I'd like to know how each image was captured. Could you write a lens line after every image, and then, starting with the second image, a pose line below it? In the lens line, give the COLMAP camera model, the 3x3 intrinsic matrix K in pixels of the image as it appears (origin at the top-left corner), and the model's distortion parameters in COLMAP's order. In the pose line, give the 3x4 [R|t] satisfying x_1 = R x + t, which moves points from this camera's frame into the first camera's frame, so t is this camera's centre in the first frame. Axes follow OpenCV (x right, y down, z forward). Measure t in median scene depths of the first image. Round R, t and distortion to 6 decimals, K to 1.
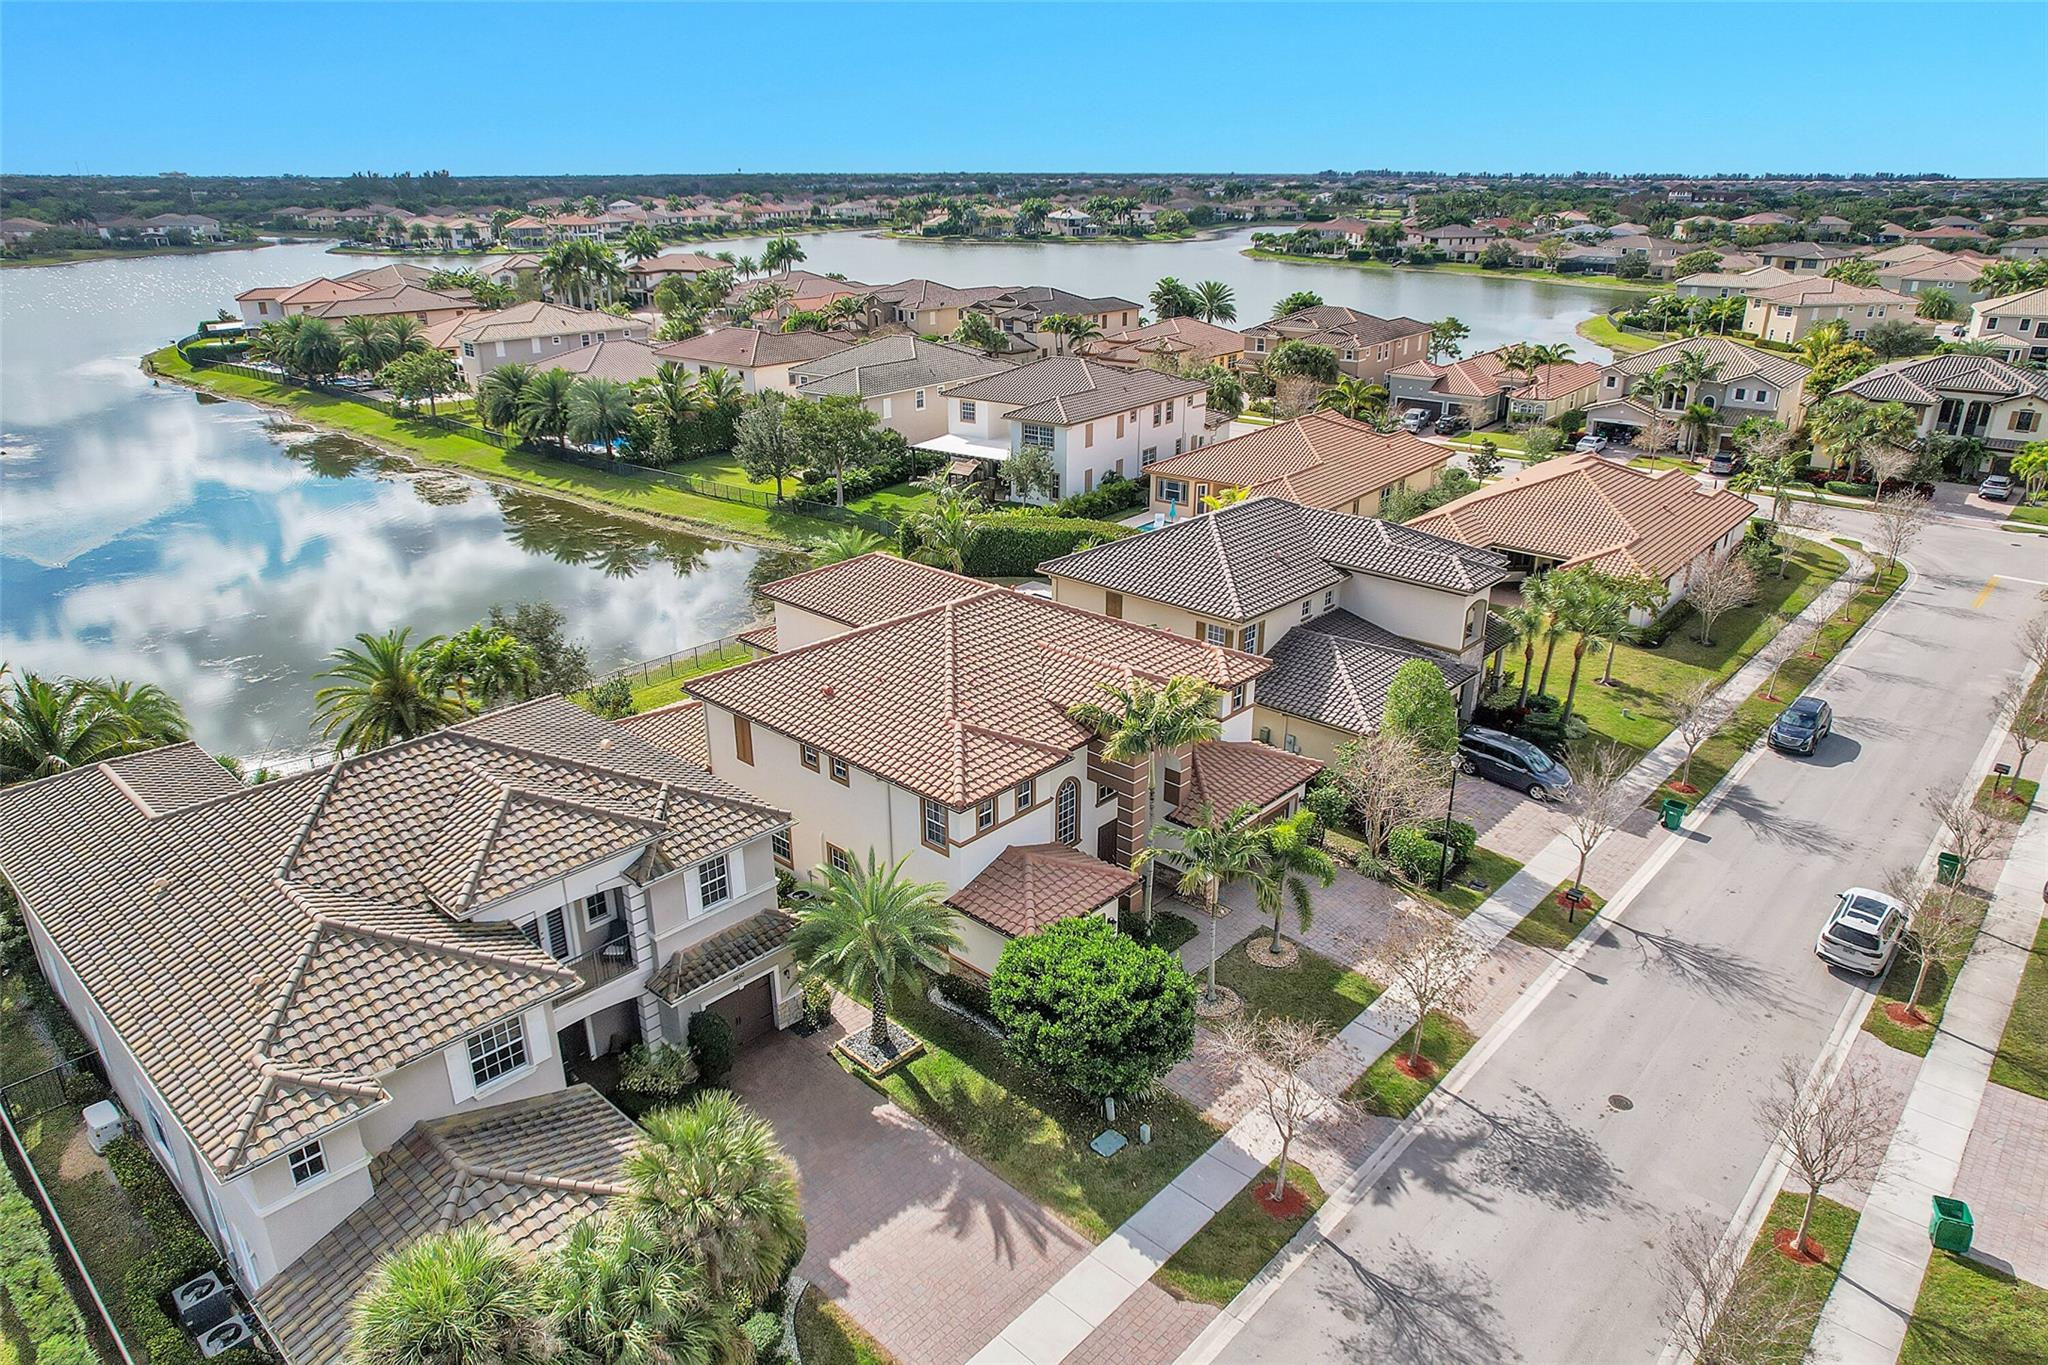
lens RADIAL K [[1303.1, 0, 1042.9], [0, 1303.1, 669.1], [0, 0, 1]] dist [-0.071322, 0.064599]
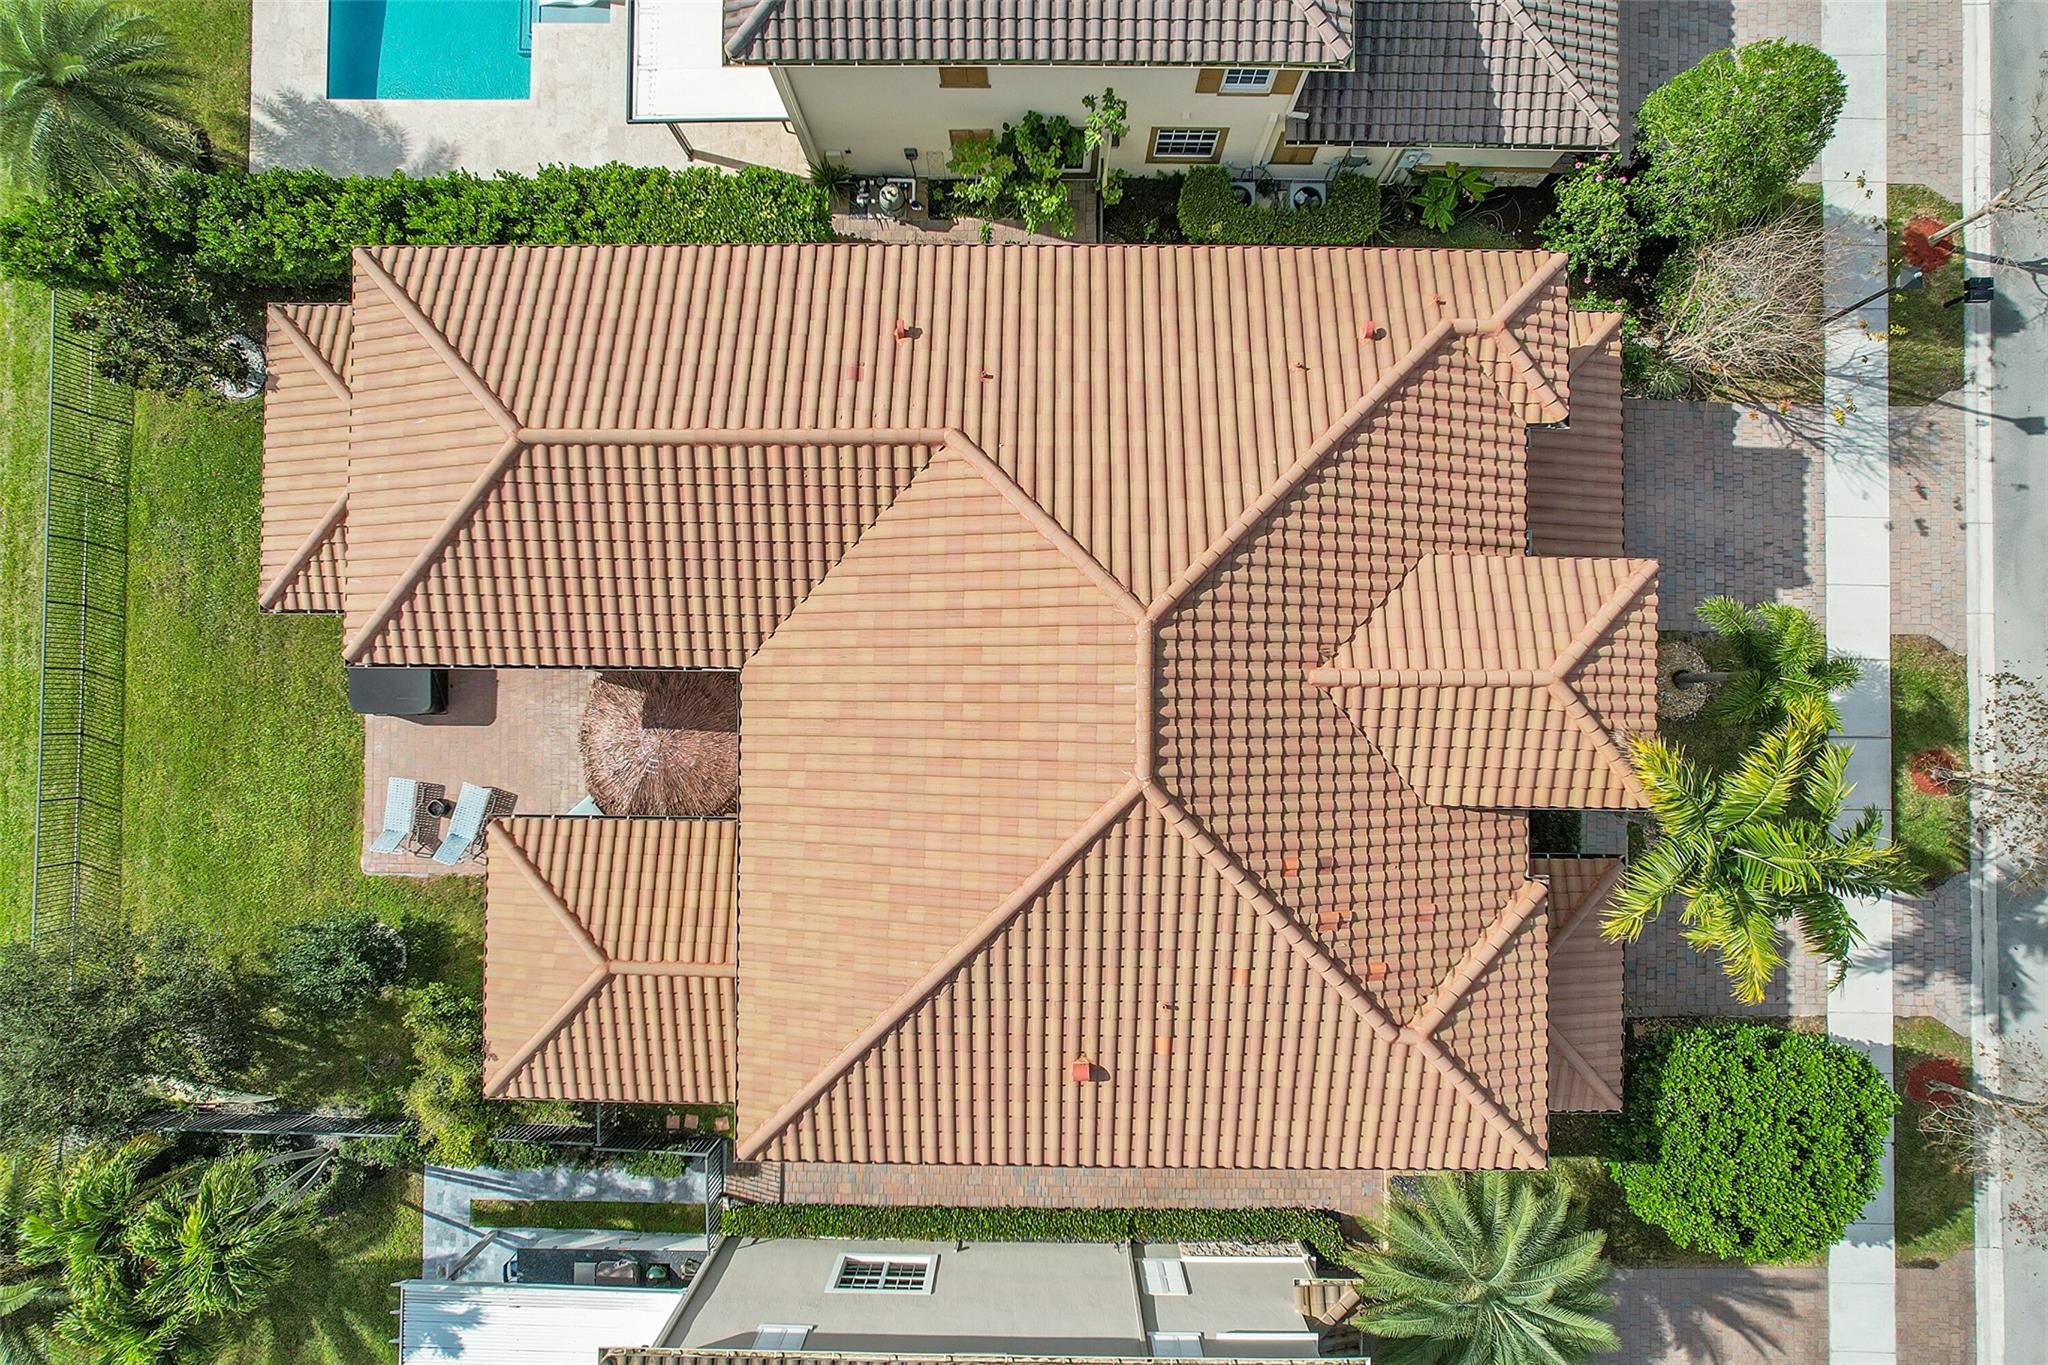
lens RADIAL K [[1303.1, 0, 1026.9], [0, 1303.1, 687.8], [0, 0, 1]] dist [-0.071322, 0.064599]
pose [[0.750704, -0.660638, -0.000799, -0.092238], [0.258071, 0.292141, 0.920898, -0.545024], [-0.608147, -0.691528, 0.389803, 1.006278]]
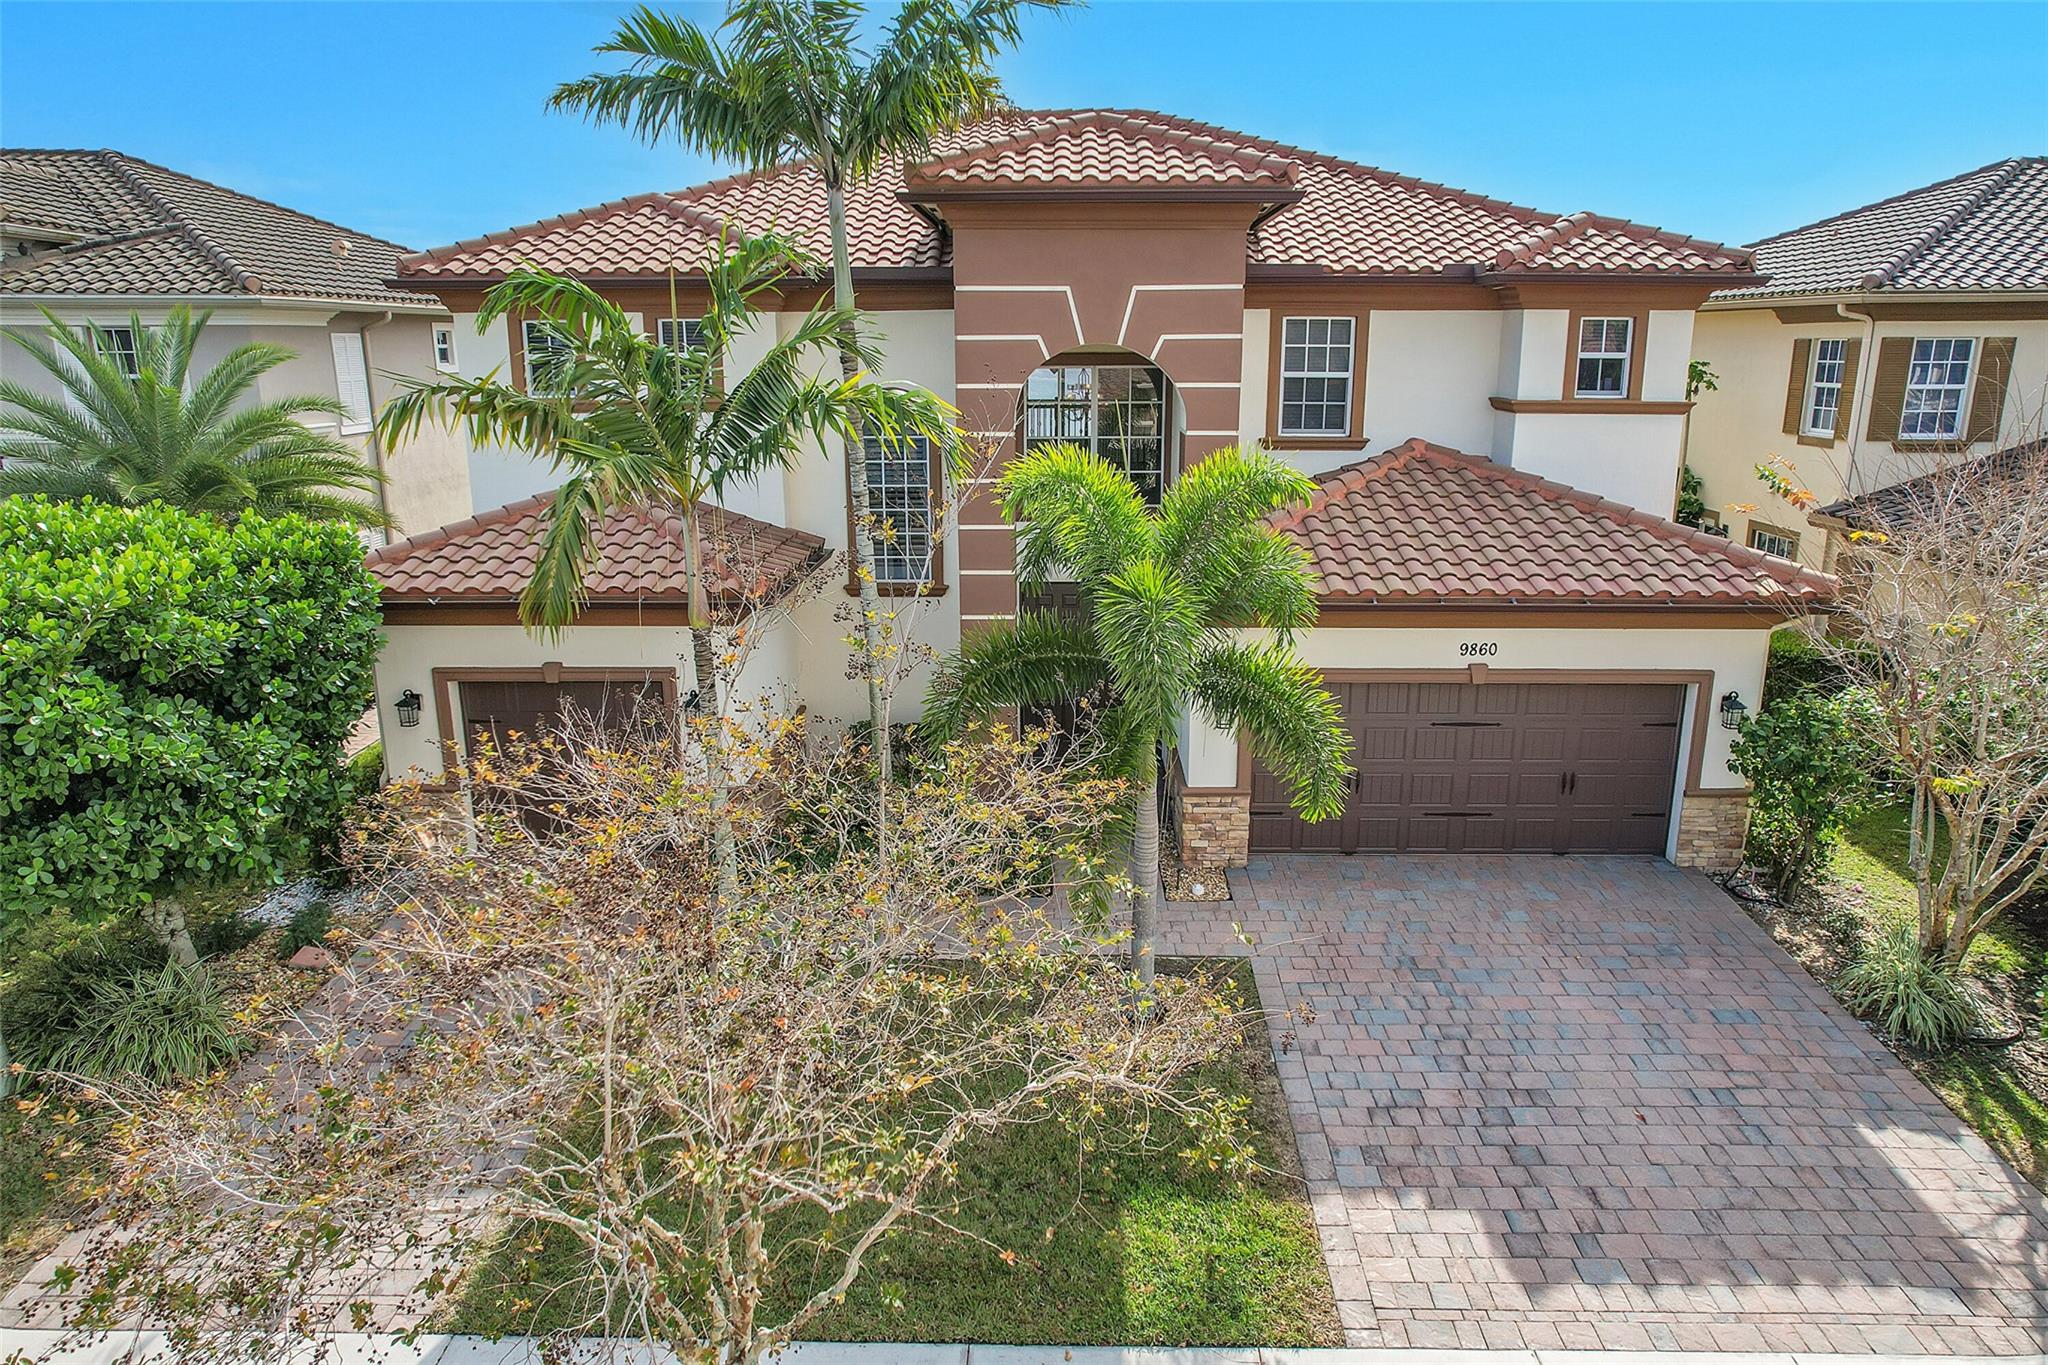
lens RADIAL K [[1303.1, 0, 1035.5], [0, 1303.1, 681.4], [0, 0, 1]] dist [-0.071322, 0.064599]
pose [[0.656045, 0.185153, -0.731658, 0.373193], [-0.265762, 0.964022, 0.005658, 0.165531], [0.706382, 0.190735, 0.681648, 0.840718]]
